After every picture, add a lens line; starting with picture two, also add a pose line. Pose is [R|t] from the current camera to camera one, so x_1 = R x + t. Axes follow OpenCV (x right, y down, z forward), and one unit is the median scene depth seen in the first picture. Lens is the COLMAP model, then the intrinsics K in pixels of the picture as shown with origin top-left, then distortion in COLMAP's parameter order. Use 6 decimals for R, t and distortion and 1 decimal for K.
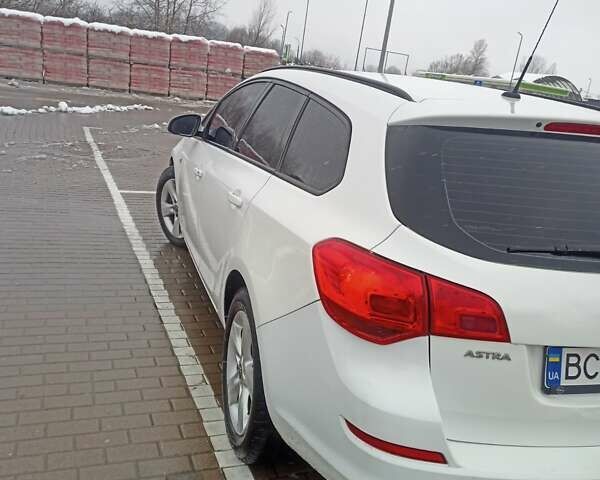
lens RADIAL K [[583.2, 0, 300.0], [0, 583.2, 240.0], [0, 0, 1]] dist [0.074346, -0.070620]
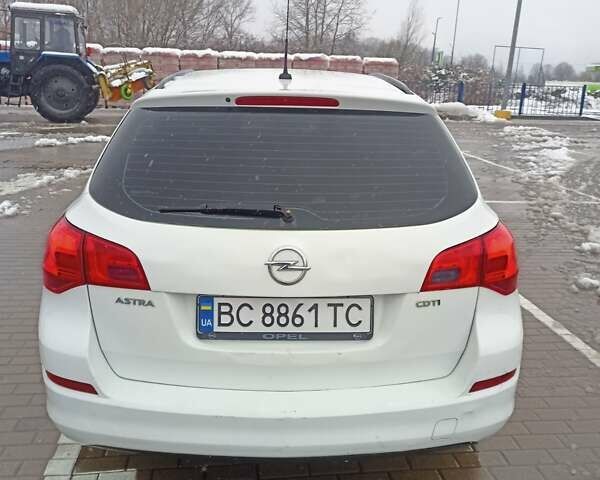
lens RADIAL K [[583.2, 0, 300.0], [0, 583.2, 240.0], [0, 0, 1]] dist [0.074346, -0.070620]
pose [[0.965958, -0.021860, -0.257774, 0.060271], [0.016331, 0.999589, -0.023572, 0.007021], [0.258183, 0.018560, 0.965918, -0.001440]]
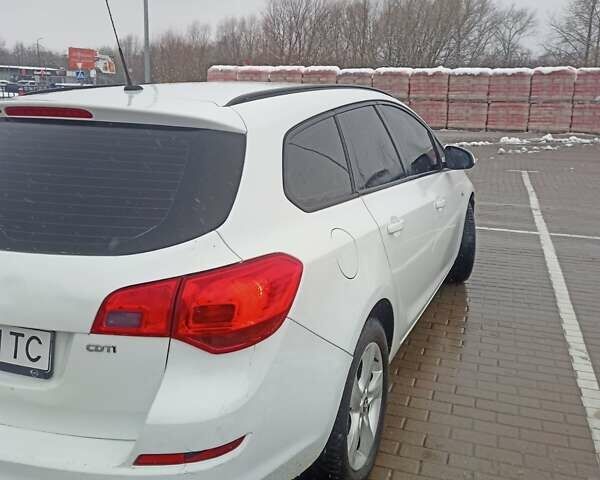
lens RADIAL K [[583.2, 0, 300.0], [0, 583.2, 240.0], [0, 0, 1]] dist [0.074346, -0.070620]
pose [[0.776623, 0.050601, -0.627930, 0.114116], [-0.094611, 0.994832, -0.036847, 0.002117], [0.622820, 0.088026, 0.777397, 0.038917]]
